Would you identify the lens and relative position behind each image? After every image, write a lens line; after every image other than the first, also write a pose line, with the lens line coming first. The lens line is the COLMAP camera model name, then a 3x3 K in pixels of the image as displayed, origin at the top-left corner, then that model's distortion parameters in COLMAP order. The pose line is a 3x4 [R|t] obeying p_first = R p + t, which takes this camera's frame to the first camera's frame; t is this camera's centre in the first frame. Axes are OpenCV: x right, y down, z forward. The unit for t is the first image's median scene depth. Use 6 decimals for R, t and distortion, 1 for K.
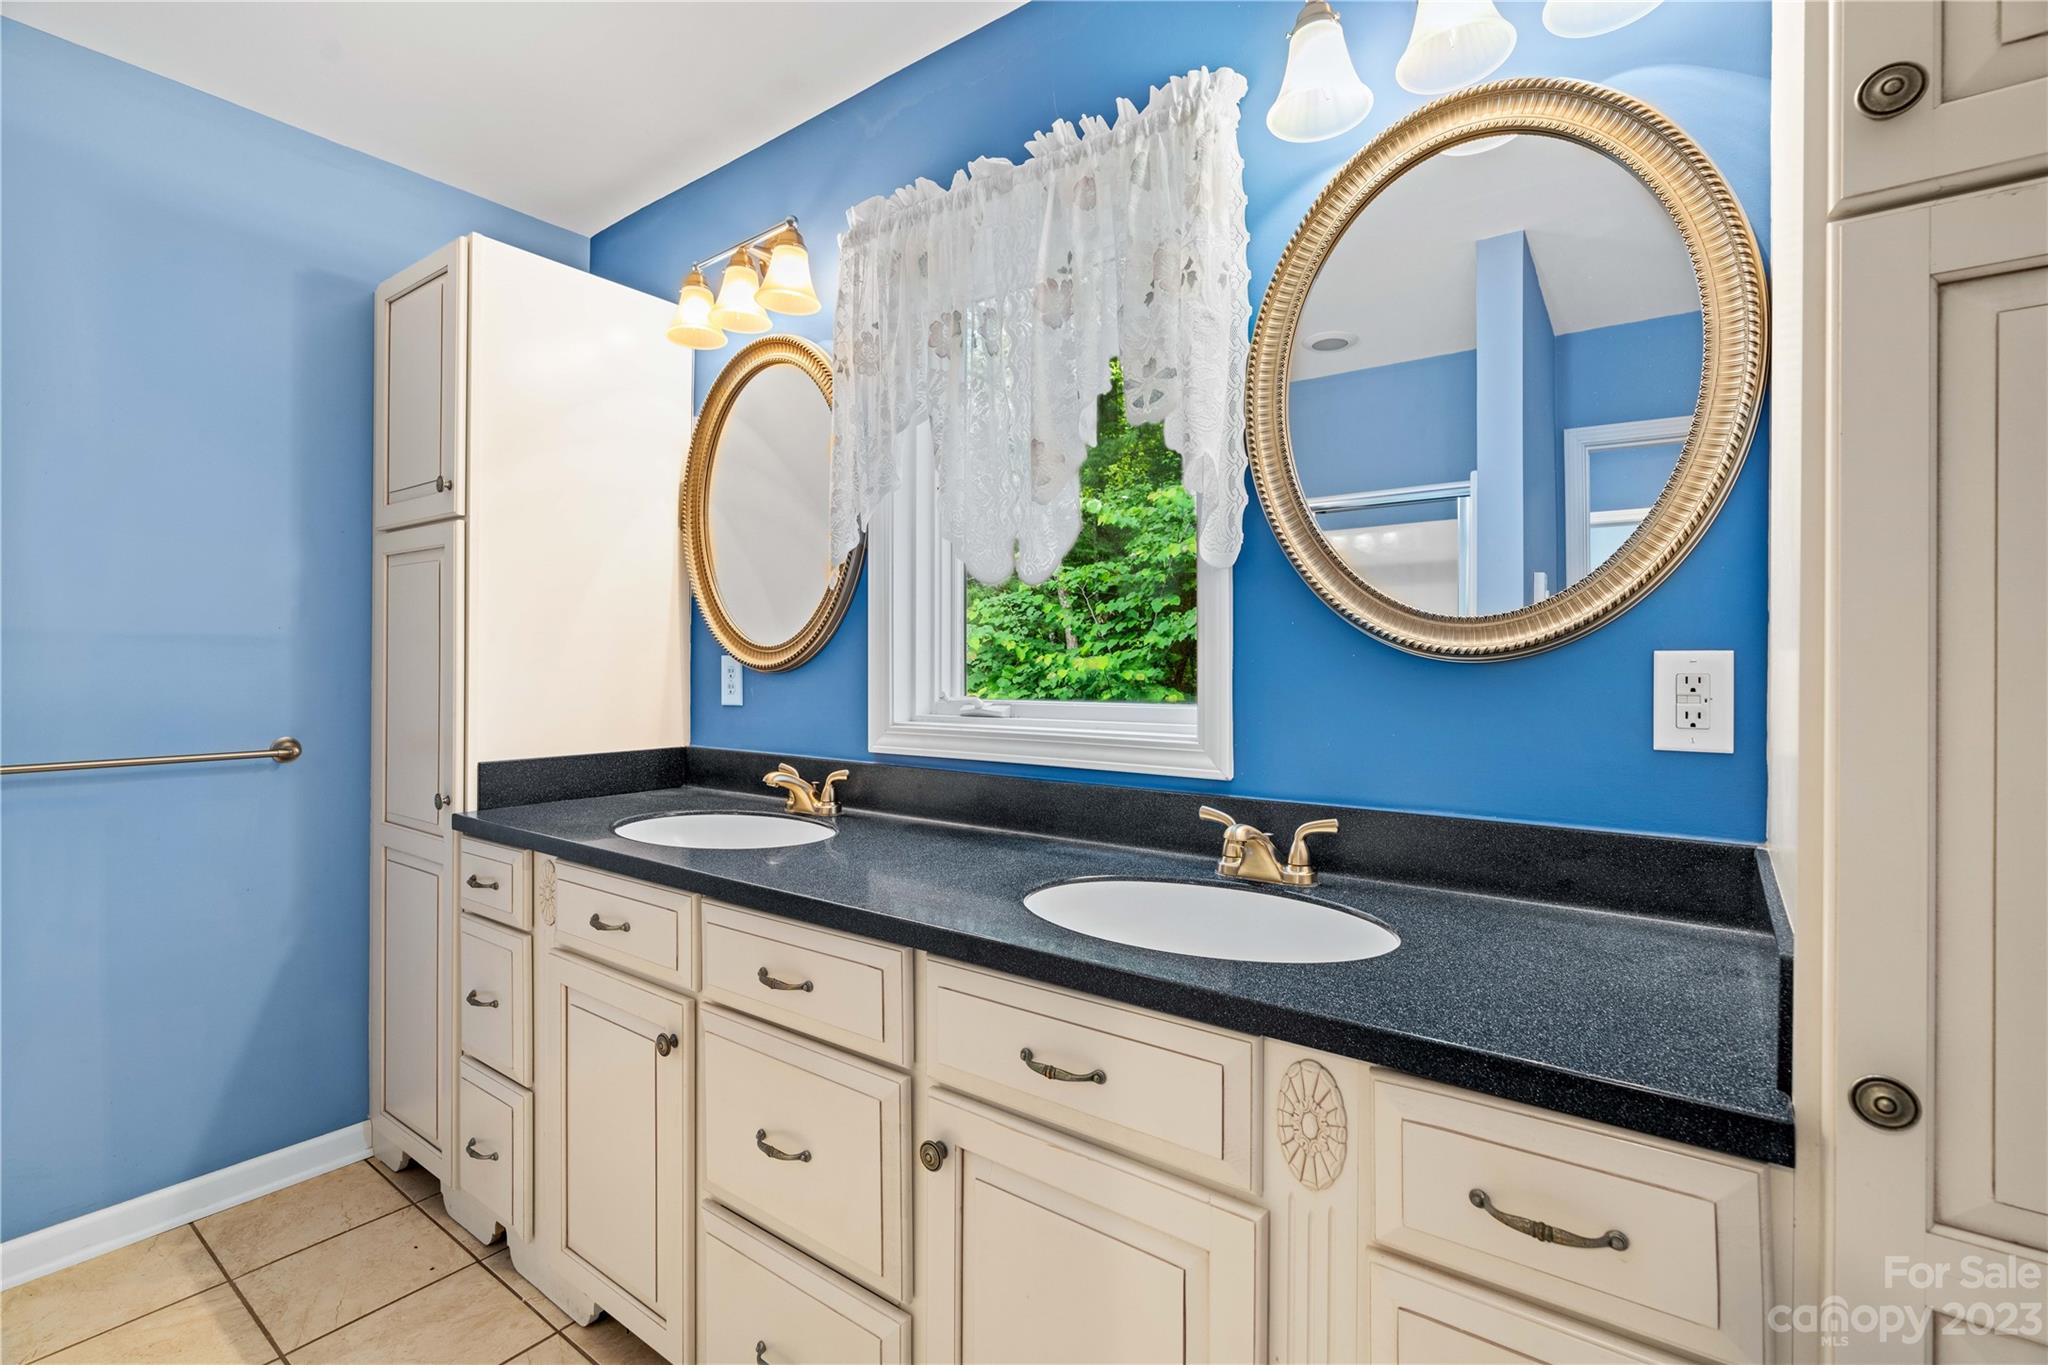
lens RADIAL K [[936.9, 0, 1022.0], [0, 936.9, 670.7], [0, 0, 1]] dist [-0.001555, 0.000590]
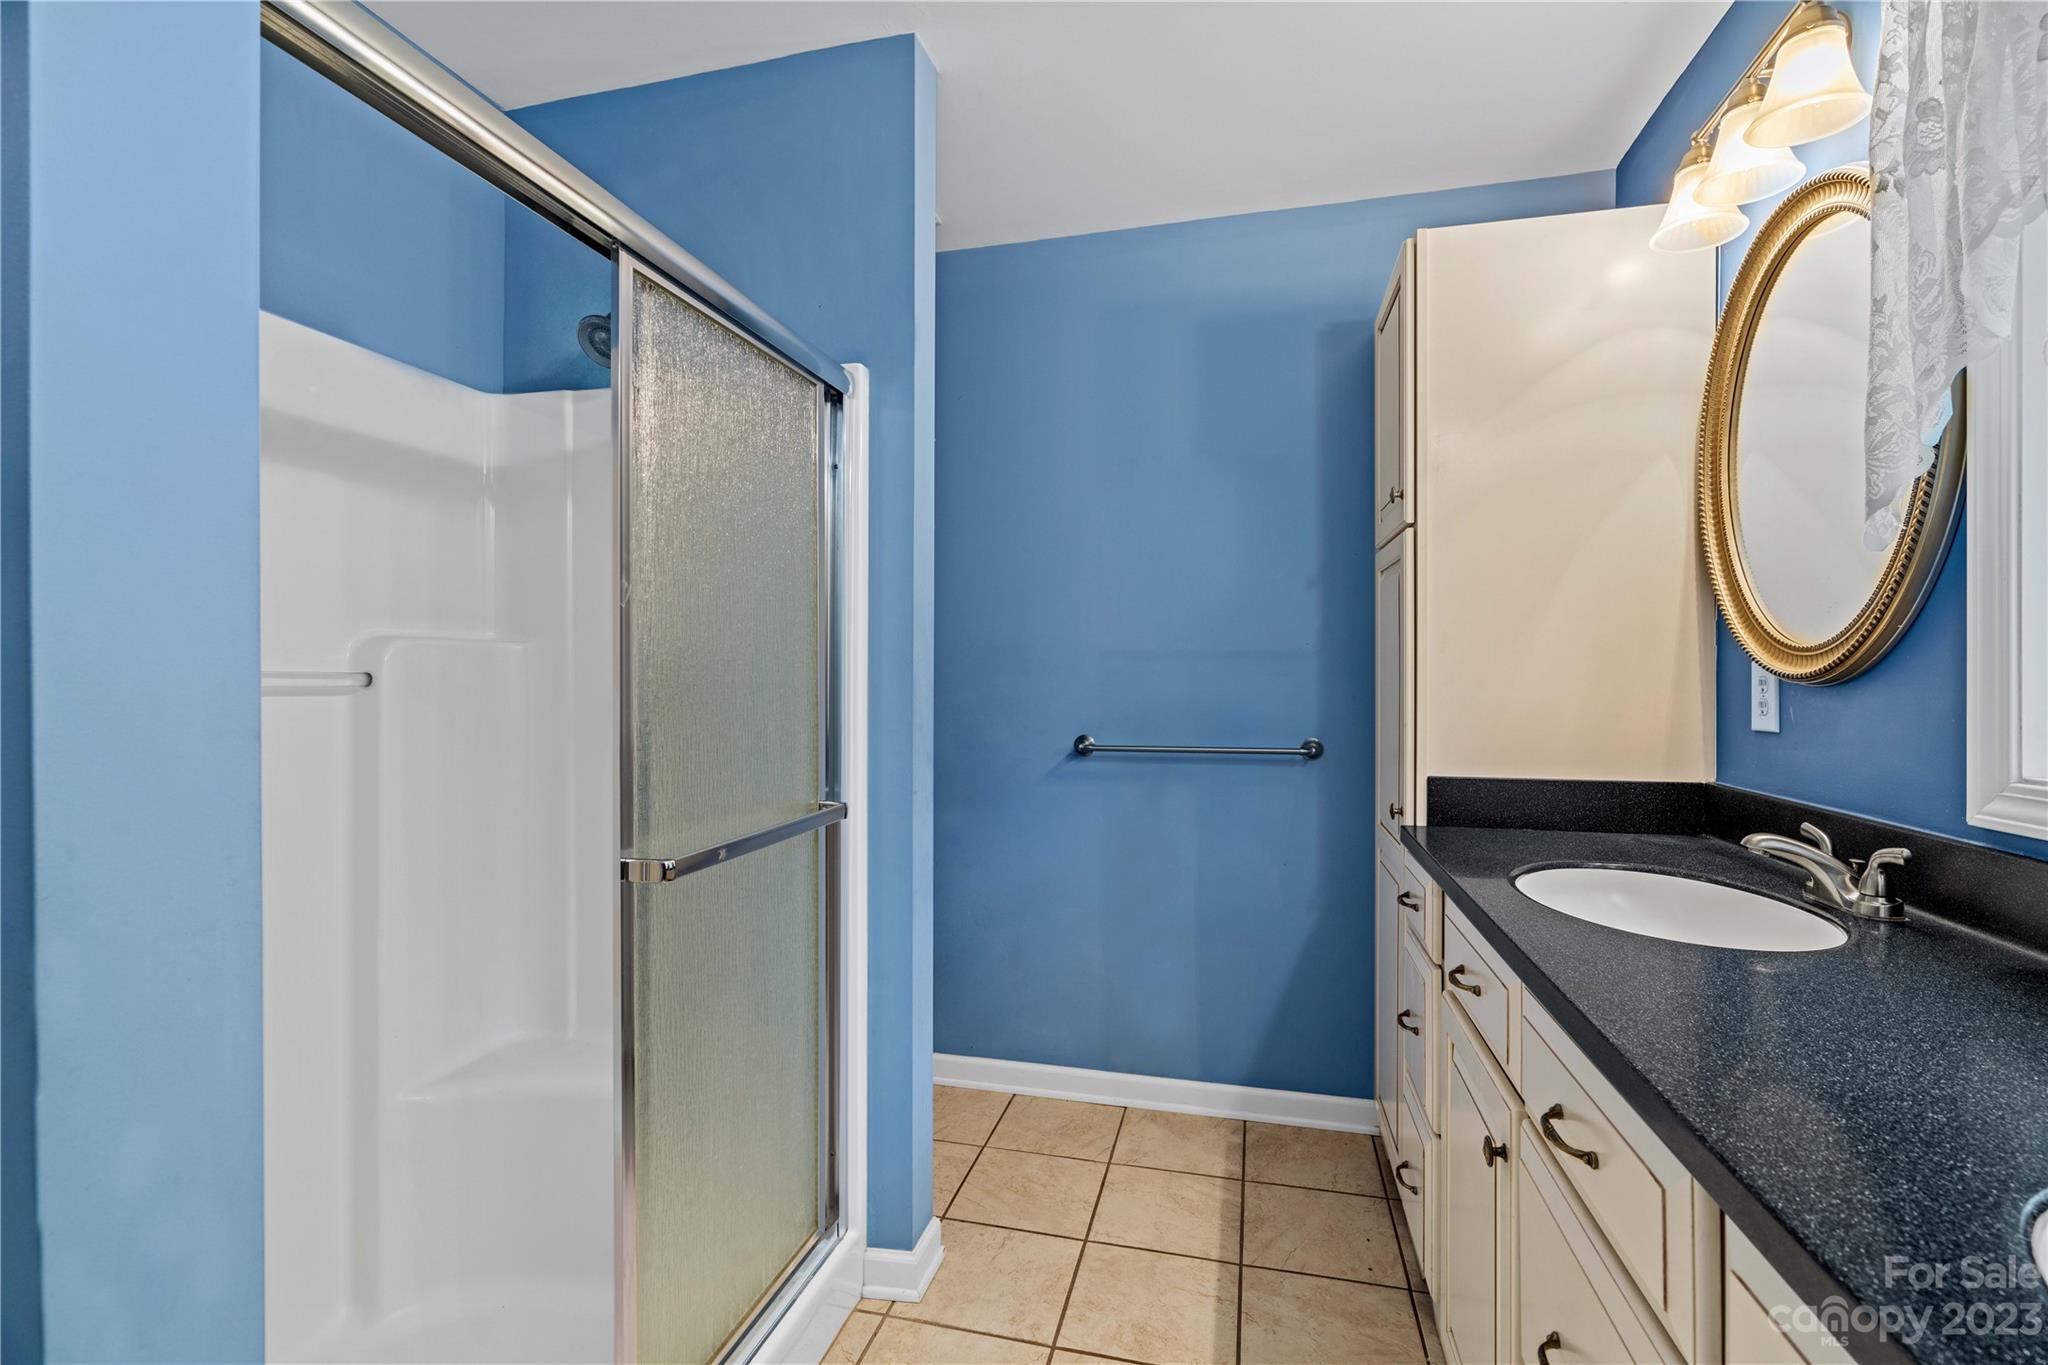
lens RADIAL K [[929.0, 0, 1024.0], [0, 929.0, 682.5], [0, 0, 1]] dist [-0.001246, -0.000031]
pose [[0.378471, 0.004467, -0.925602, 0.146882], [-0.004226, 0.999986, 0.003098, 0.000154], [0.925603, 0.002740, 0.378485, 0.249417]]
